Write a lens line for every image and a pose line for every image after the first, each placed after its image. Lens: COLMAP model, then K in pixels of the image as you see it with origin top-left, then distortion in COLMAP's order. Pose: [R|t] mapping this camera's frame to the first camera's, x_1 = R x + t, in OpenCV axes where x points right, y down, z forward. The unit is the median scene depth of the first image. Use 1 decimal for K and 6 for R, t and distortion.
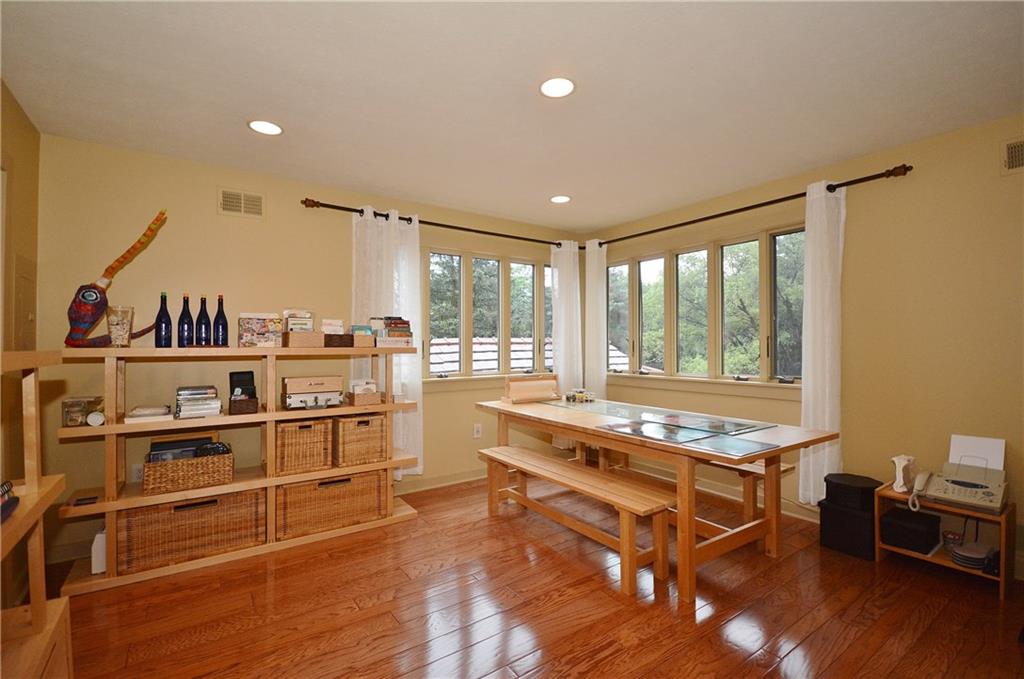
lens RADIAL K [[457.0, 0, 511.7], [0, 457.0, 341.3], [0, 0, 1]] dist [-0.013556, -0.000468]
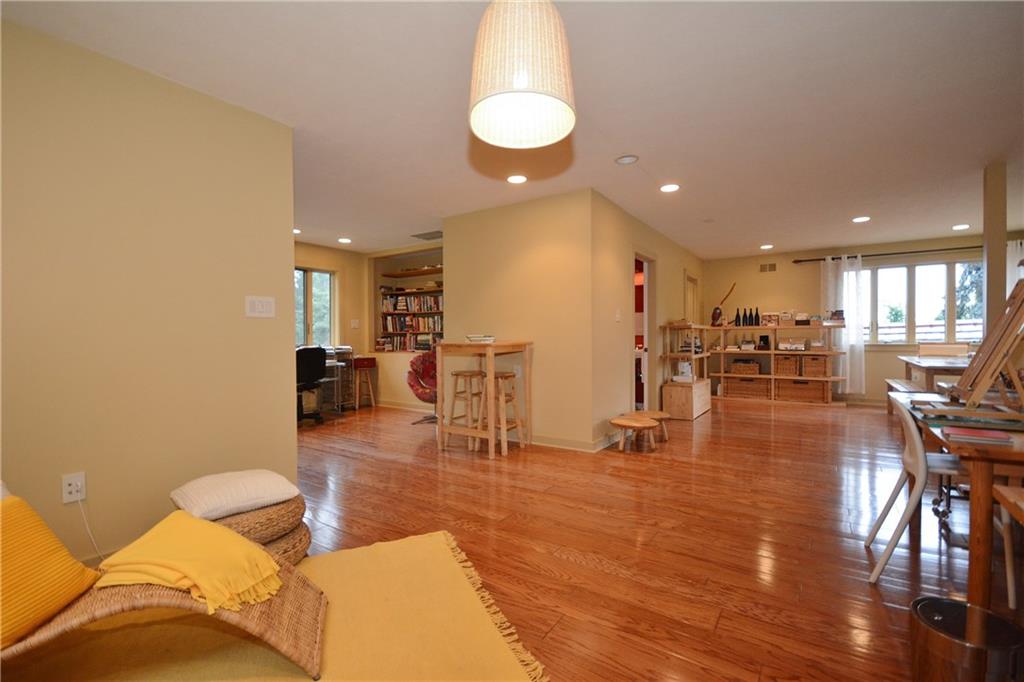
lens RADIAL K [[457.0, 0, 511.7], [0, 457.0, 338.1], [0, 0, 1]] dist [-0.013556, -0.000468]
pose [[0.349868, 0.000365, -0.936799, 1.398401], [0.015745, 0.999856, 0.006270, 0.042567], [0.936667, -0.016943, 0.349812, -1.324046]]
